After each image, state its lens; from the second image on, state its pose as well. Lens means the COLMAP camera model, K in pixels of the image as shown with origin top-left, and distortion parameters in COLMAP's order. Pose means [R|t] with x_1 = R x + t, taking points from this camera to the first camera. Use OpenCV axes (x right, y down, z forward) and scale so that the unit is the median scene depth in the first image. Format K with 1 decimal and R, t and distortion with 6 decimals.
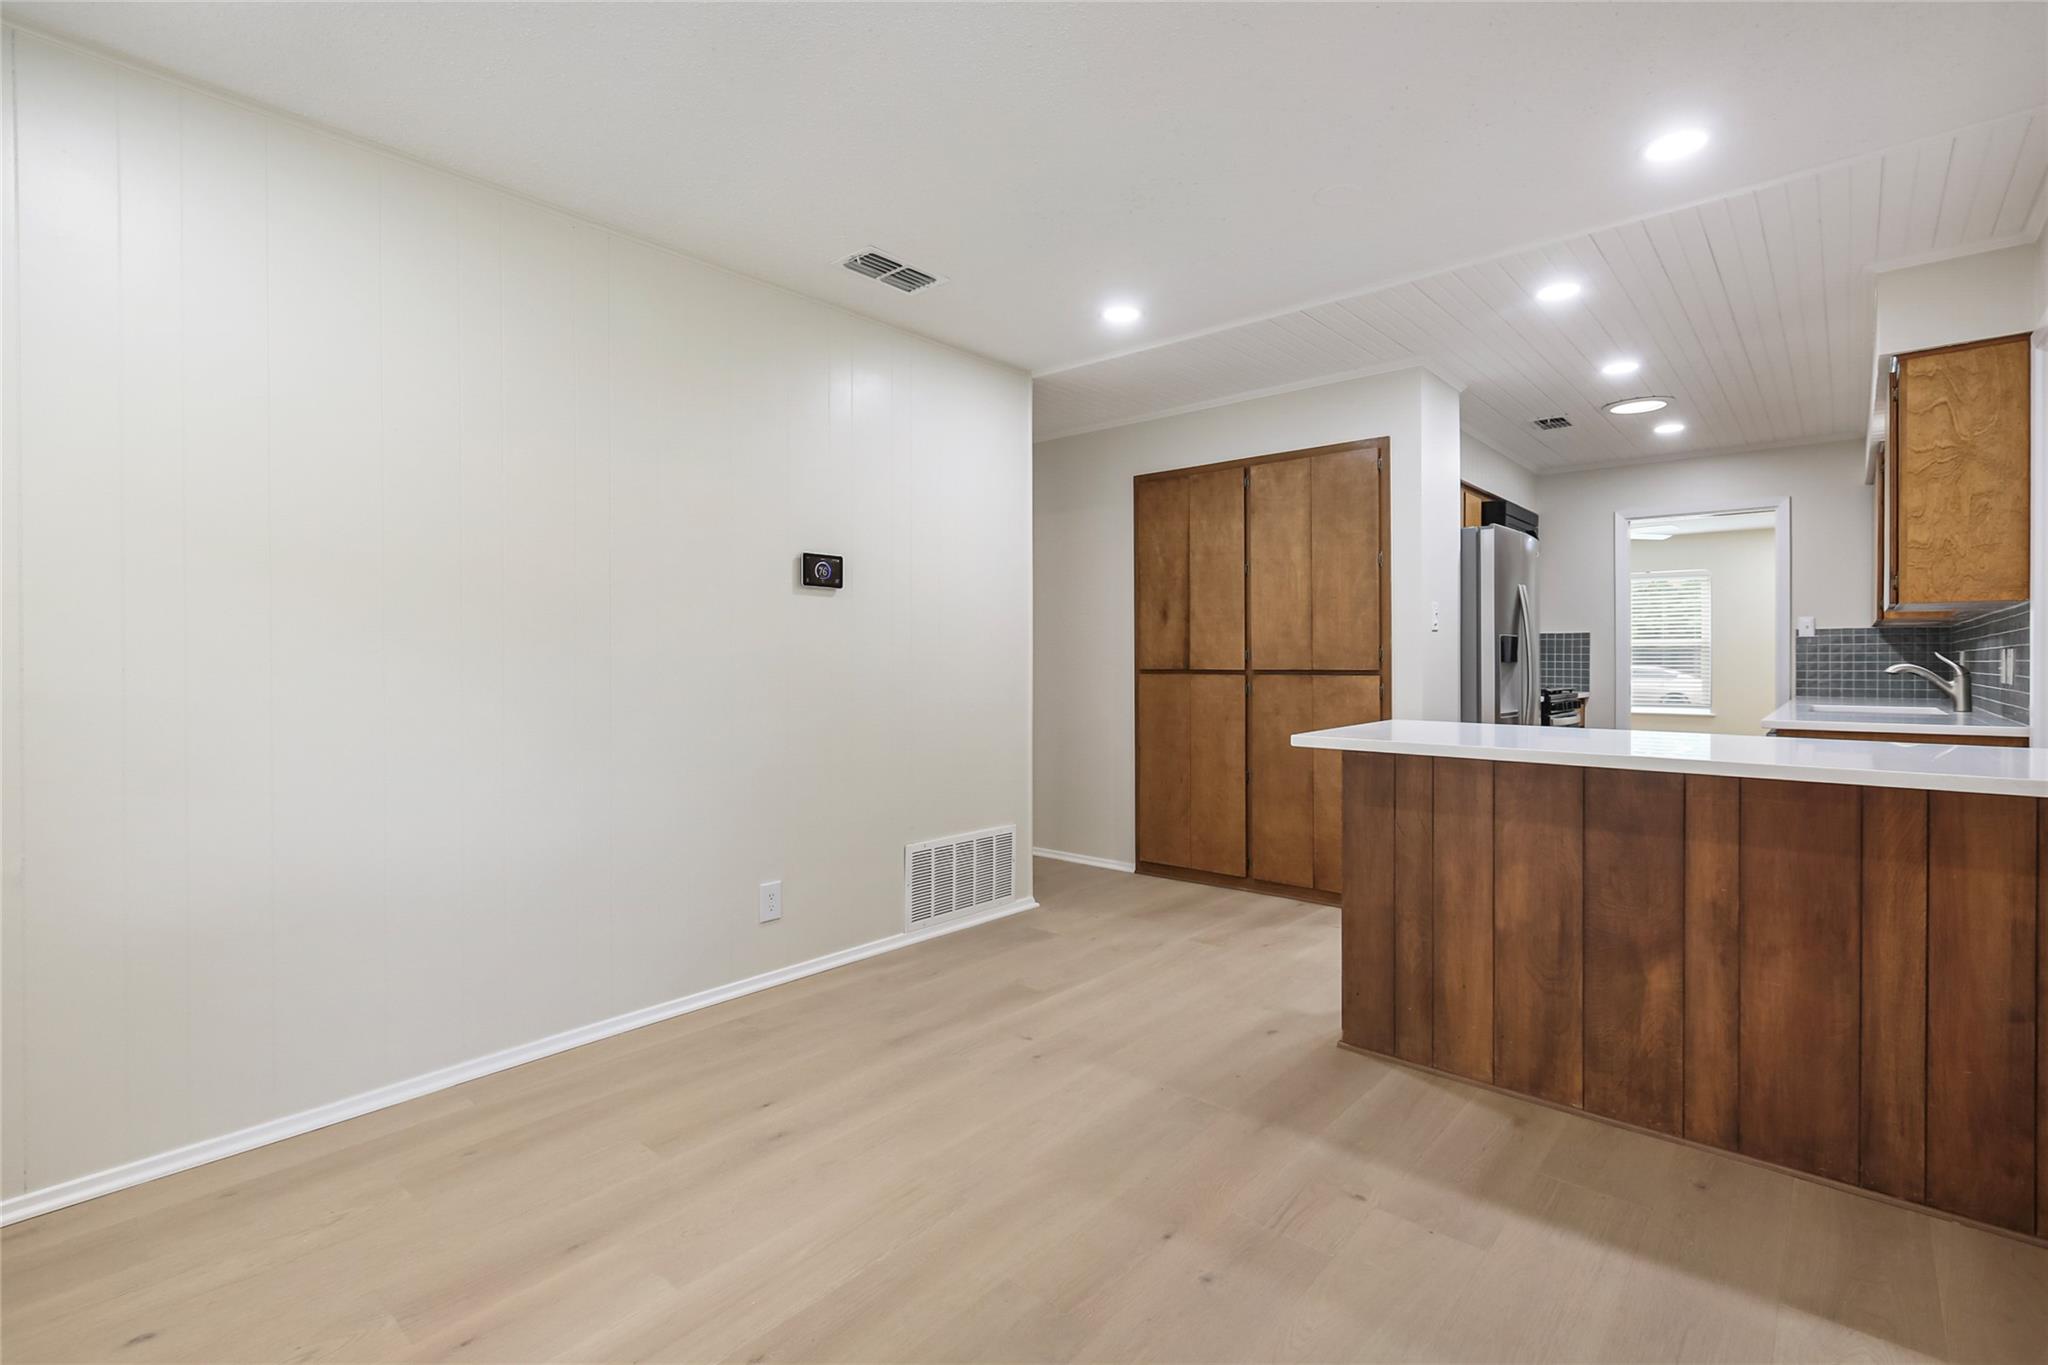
lens RADIAL K [[943.4, 0, 1022.7], [0, 943.4, 668.4], [0, 0, 1]] dist [0.003173, -0.001114]
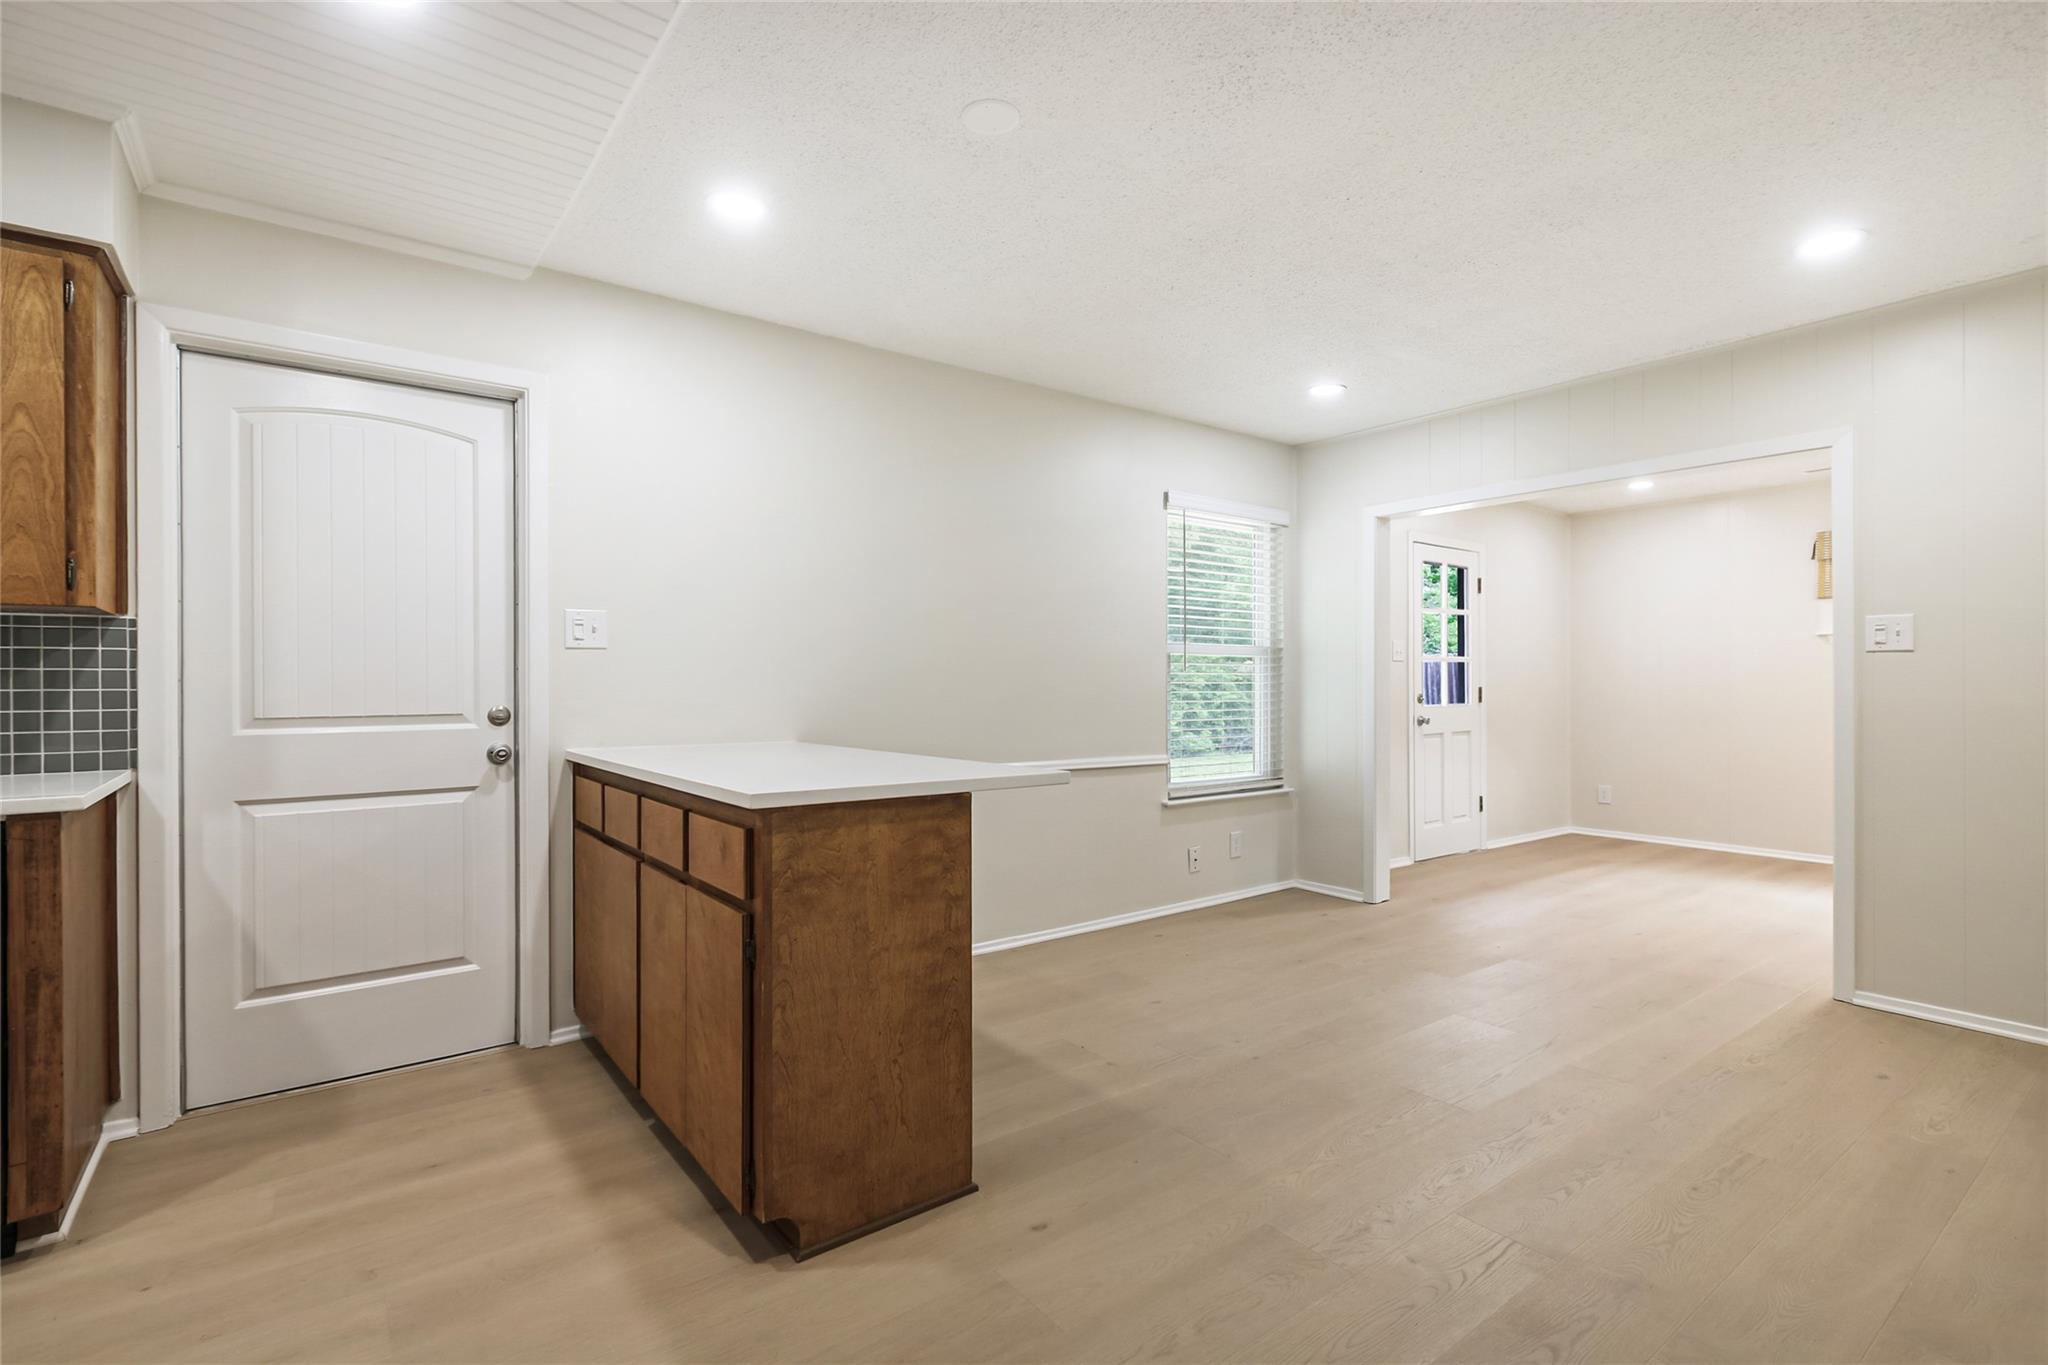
lens RADIAL K [[943.4, 0, 1027.1], [0, 943.4, 682.3], [0, 0, 1]] dist [0.003173, -0.001114]
pose [[-0.979068, 0.003009, 0.203509, 0.097857], [0.005253, 0.999931, 0.010489, -0.014414], [-0.203463, 0.011339, -0.979017, 1.249397]]
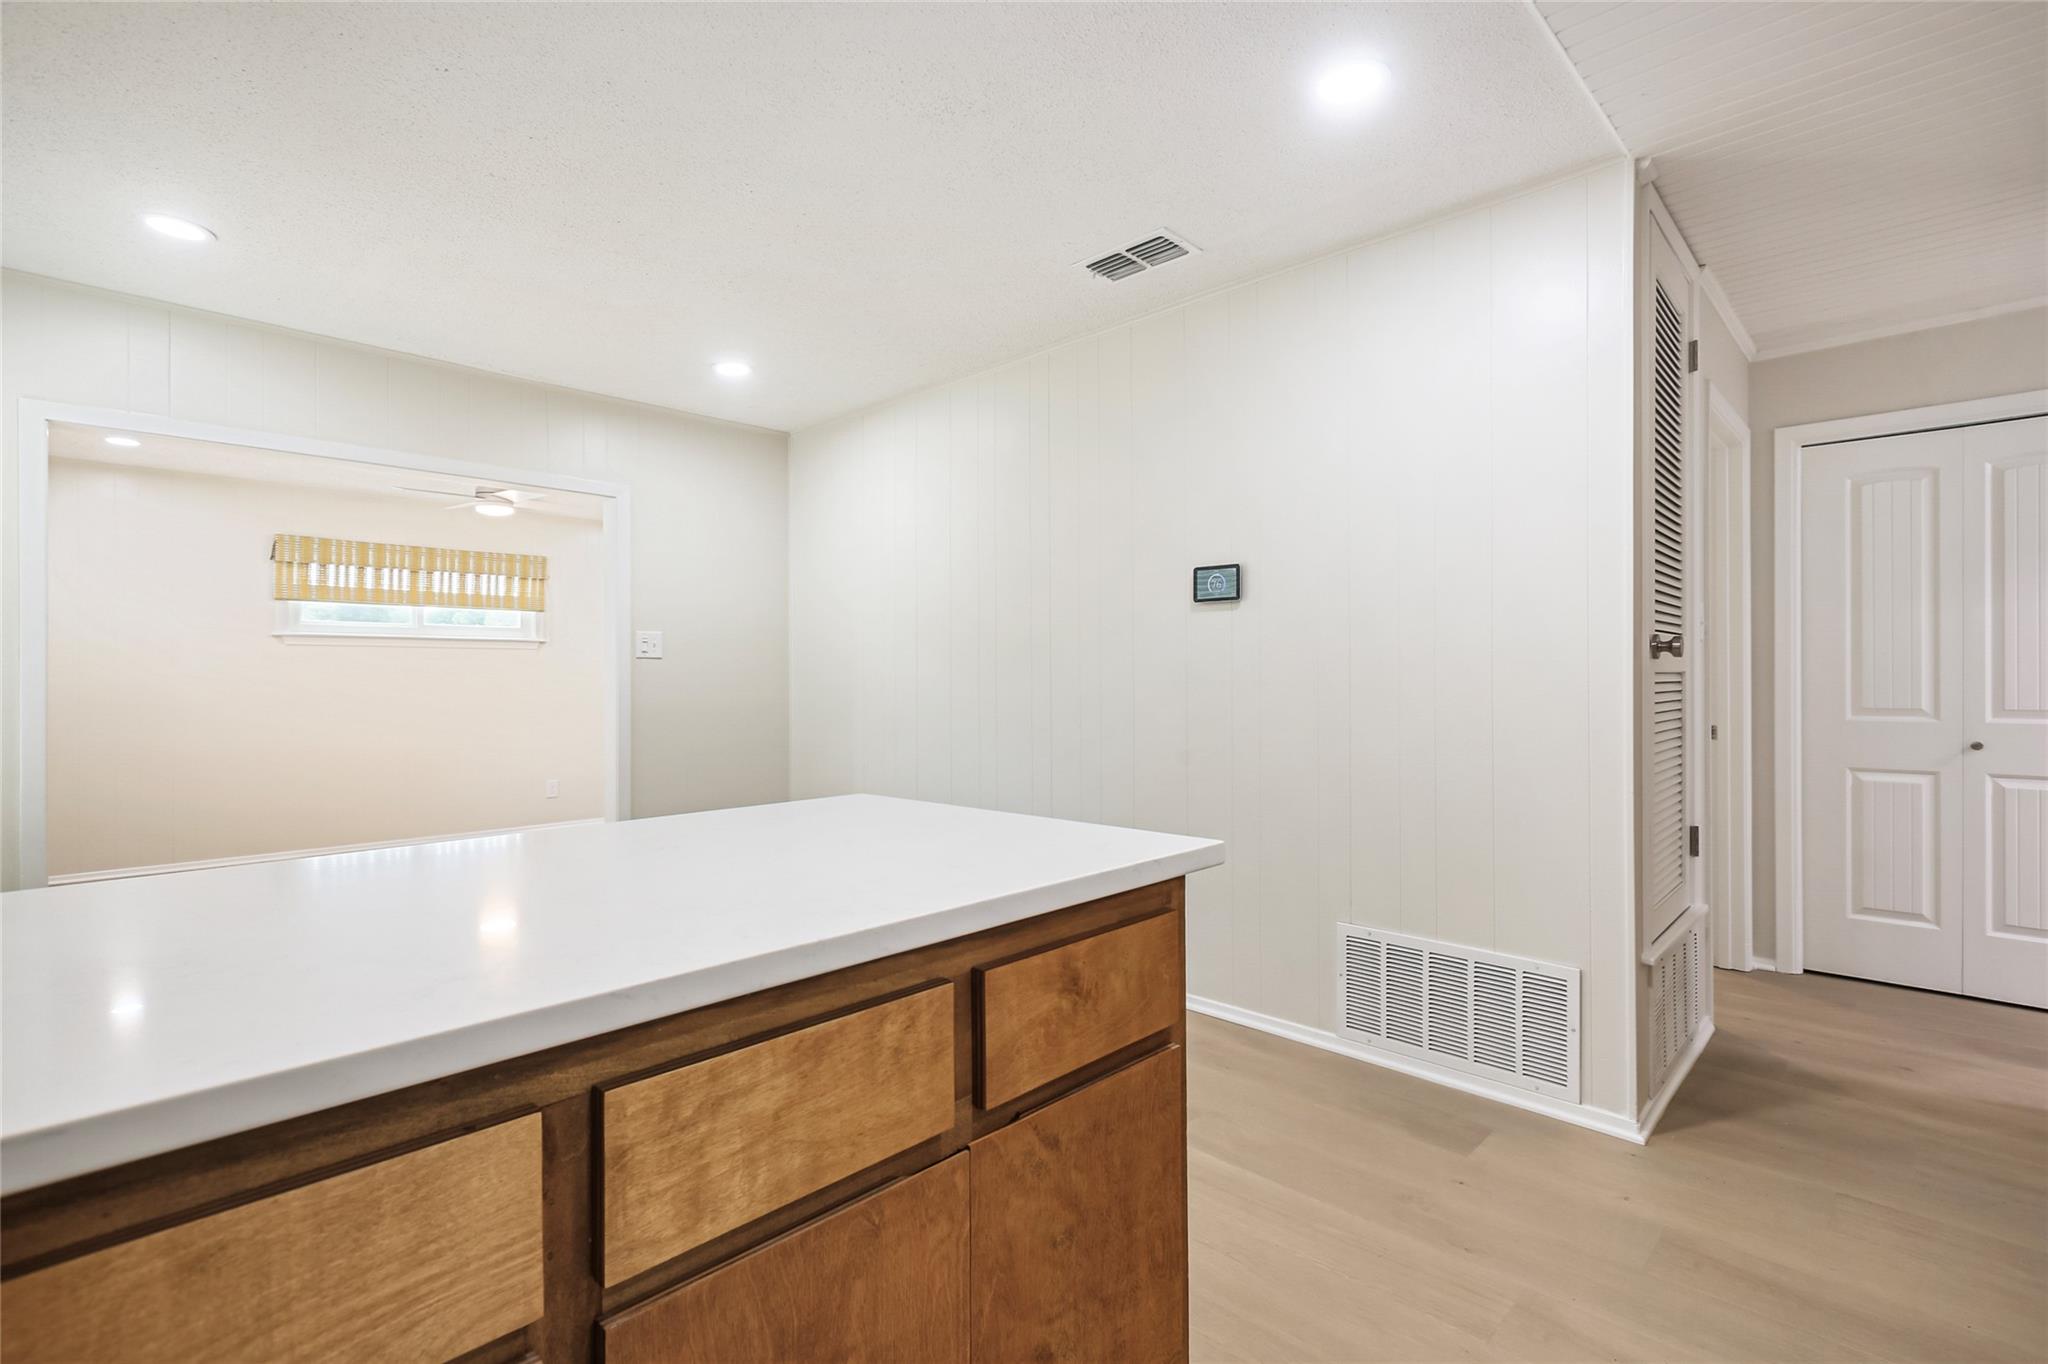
lens RADIAL K [[943.4, 0, 1027.3], [0, 943.4, 679.2], [0, 0, 1]] dist [0.003173, -0.001114]
pose [[-0.056694, 0.003161, -0.998387, 0.645473], [-0.006852, 0.999970, 0.003555, -0.010268], [0.998368, 0.007042, -0.056671, 0.778988]]
